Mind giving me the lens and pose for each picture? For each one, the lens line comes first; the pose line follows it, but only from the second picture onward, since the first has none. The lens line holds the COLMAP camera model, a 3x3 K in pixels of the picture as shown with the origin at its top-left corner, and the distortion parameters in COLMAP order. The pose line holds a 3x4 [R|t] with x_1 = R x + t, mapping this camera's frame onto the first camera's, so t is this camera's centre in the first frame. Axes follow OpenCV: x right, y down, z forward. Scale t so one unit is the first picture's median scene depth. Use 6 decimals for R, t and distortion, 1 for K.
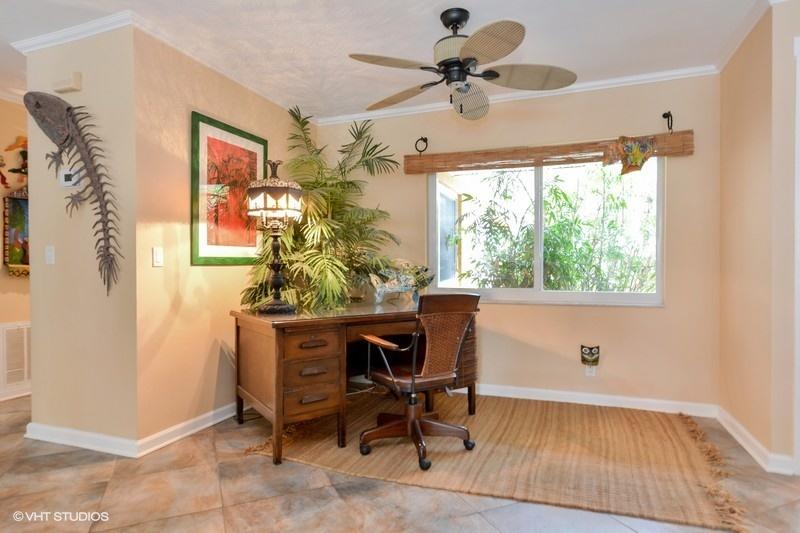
lens RADIAL K [[461.5, 0, 399.3], [0, 461.5, 271.1], [0, 0, 1]] dist [0.003144, 0.002545]
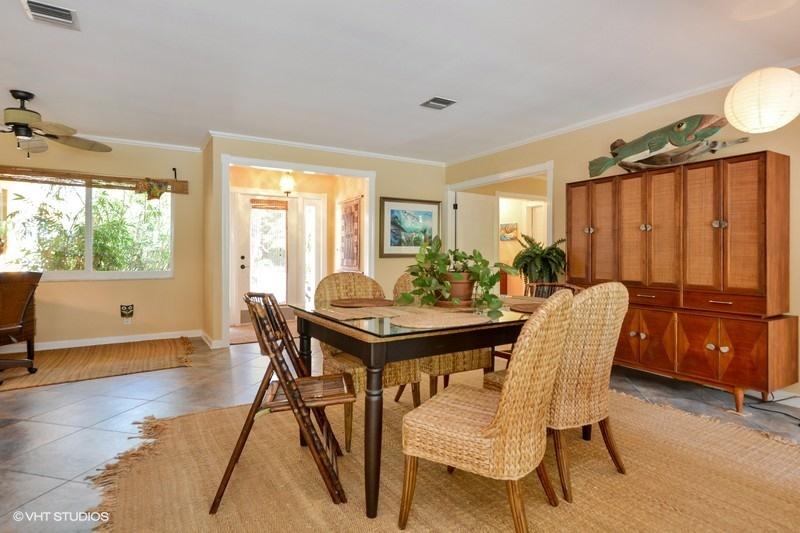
lens RADIAL K [[438.4, 0, 400.8], [0, 438.4, 258.9], [0, 0, 1]] dist [0.015809, -0.000303]
pose [[0.623444, 0.001430, 0.781867, -0.188492], [0.003027, 0.999986, -0.004242, 0.012505], [-0.781862, 0.005011, 0.623431, -0.691404]]
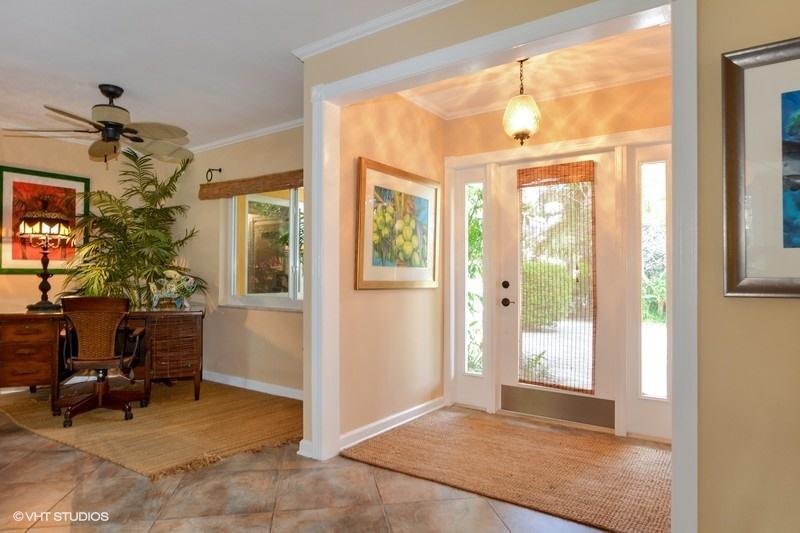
lens RADIAL K [[489.9, 0, 400.2], [0, 489.9, 268.1], [0, 0, 1]] dist [0.000372, 0.001738]
pose [[0.966164, 0.006580, -0.257844, 0.942691], [-0.013558, 0.999588, -0.025294, -0.008577], [0.257572, 0.027934, 0.965855, -0.103027]]
